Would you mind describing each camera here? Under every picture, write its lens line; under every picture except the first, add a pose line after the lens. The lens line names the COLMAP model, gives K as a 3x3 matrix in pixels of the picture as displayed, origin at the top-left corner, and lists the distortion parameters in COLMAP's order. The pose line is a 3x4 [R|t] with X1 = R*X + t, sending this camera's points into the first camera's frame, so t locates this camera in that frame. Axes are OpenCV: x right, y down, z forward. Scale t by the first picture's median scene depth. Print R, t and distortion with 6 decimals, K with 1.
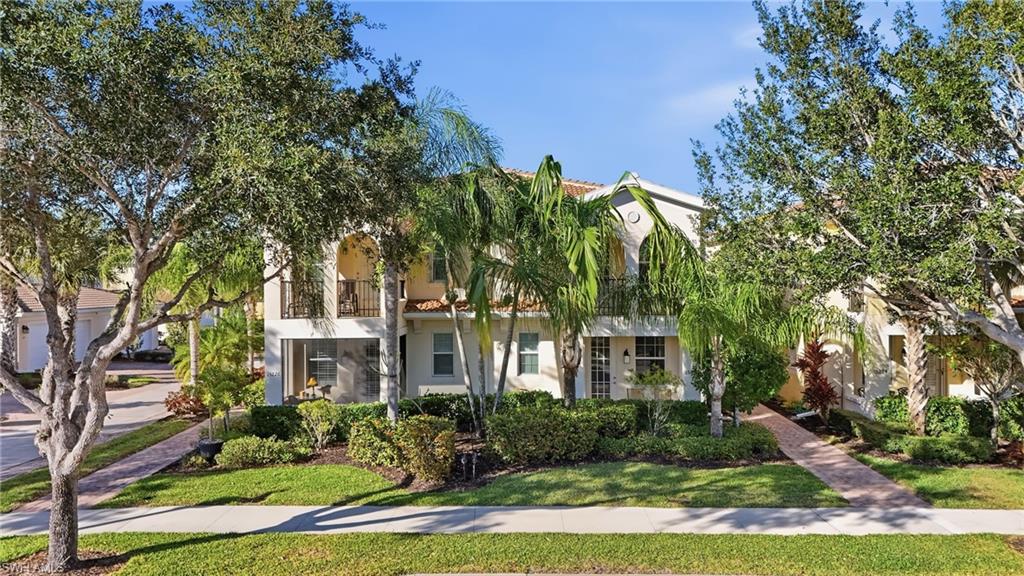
lens RADIAL K [[755.3, 0, 512.0], [0, 755.3, 288.0], [0, 0, 1]] dist [0.020222, -0.004932]
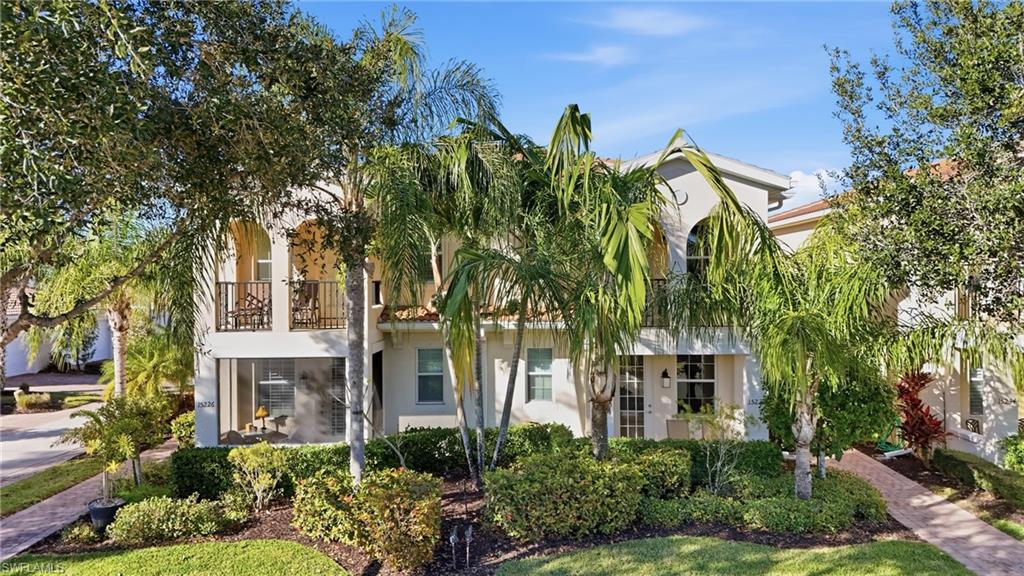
lens RADIAL K [[755.3, 0, 512.0], [0, 755.3, 288.0], [0, 0, 1]] dist [0.020222, -0.004932]
pose [[0.999999, -0.000988, 0.001142, -0.008847], [0.000988, 0.999999, -0.000631, -0.002996], [-0.001142, 0.000633, 0.999999, 0.266482]]
